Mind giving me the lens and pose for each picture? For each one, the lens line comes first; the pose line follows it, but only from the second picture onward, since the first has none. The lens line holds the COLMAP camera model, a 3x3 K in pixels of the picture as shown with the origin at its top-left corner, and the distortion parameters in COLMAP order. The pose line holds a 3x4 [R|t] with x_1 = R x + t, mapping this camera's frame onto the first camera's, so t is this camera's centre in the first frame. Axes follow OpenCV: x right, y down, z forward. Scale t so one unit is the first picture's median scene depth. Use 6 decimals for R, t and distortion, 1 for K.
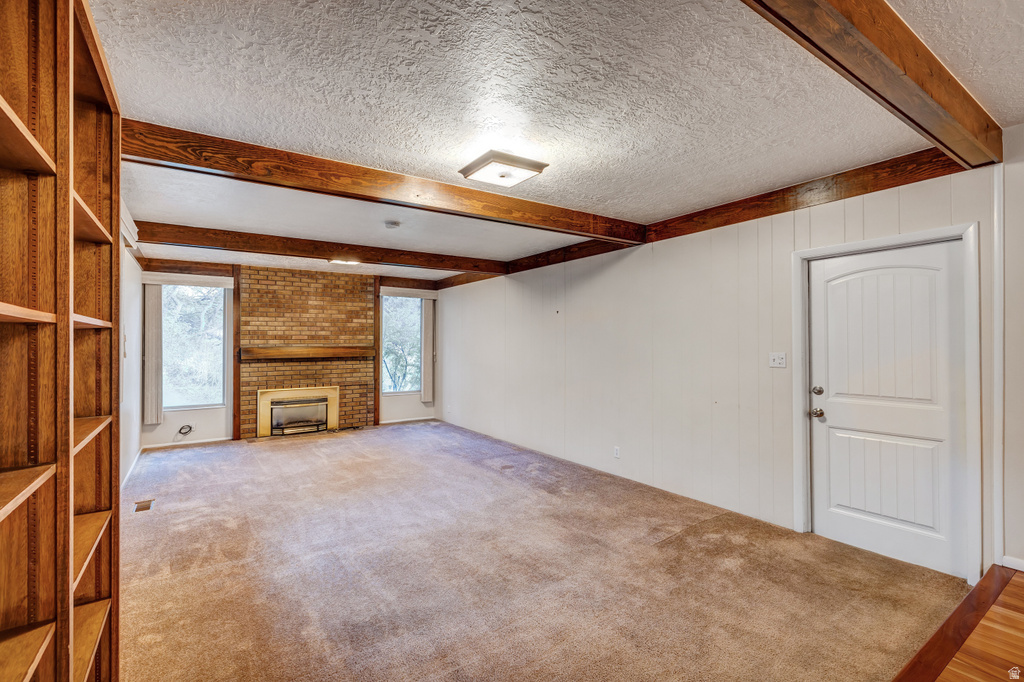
lens RADIAL K [[469.3, 0, 591.6], [0, 469.3, 333.6], [0, 0, 1]] dist [0.001461, 0.000121]
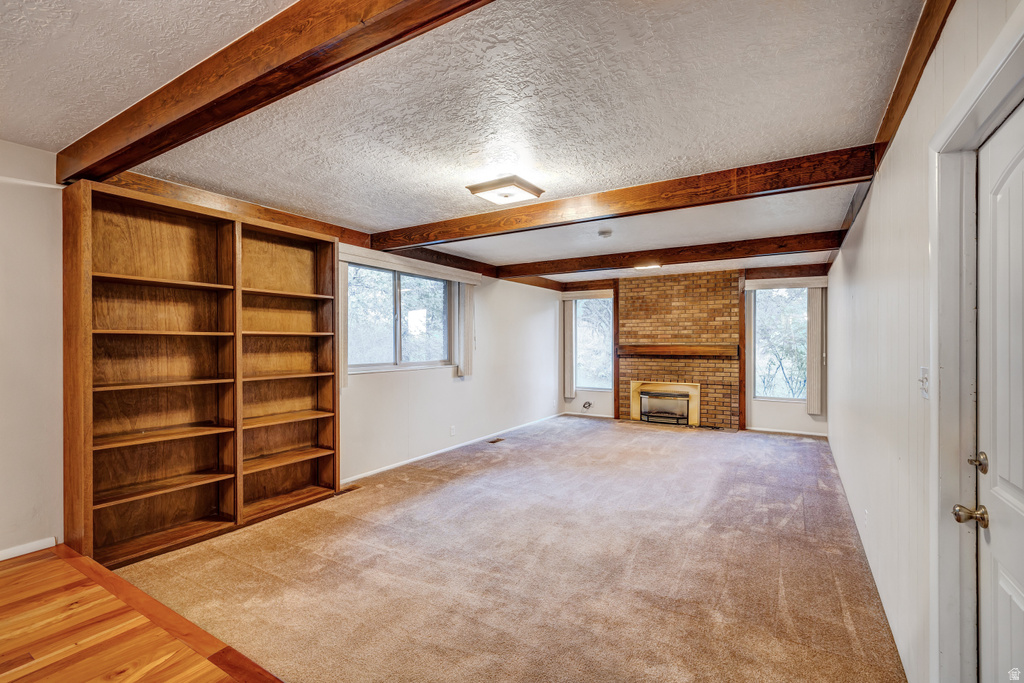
lens RADIAL K [[469.3, 0, 439.1], [0, 469.3, 342.7], [0, 0, 1]] dist [0.001461, 0.000121]
pose [[0.305300, 0.006294, -0.952235, 0.302063], [0.016509, 0.999793, 0.011902, 0.000972], [0.952113, -0.019355, 0.305133, 0.176431]]
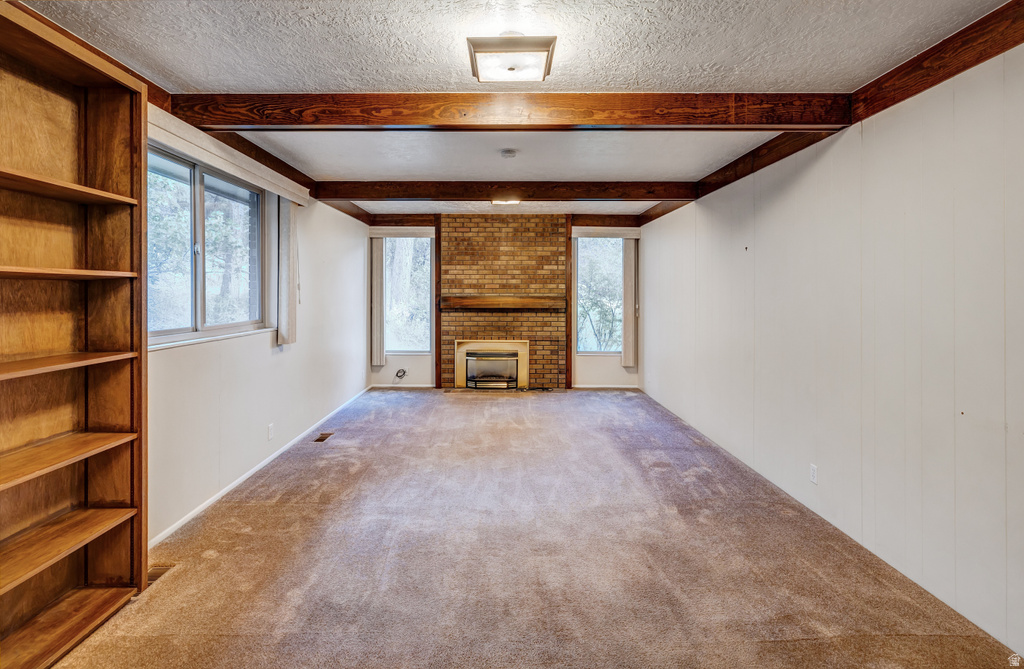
lens RADIAL K [[590.0, 0, 498.4], [0, 590.0, 286.5], [0, 0, 1]] dist [0.004115, -0.000305]
pose [[0.786413, 0.000929, -0.617701, 0.131629], [0.004026, 0.999970, 0.006630, 0.000900], [0.617688, -0.007701, 0.786385, 0.089815]]
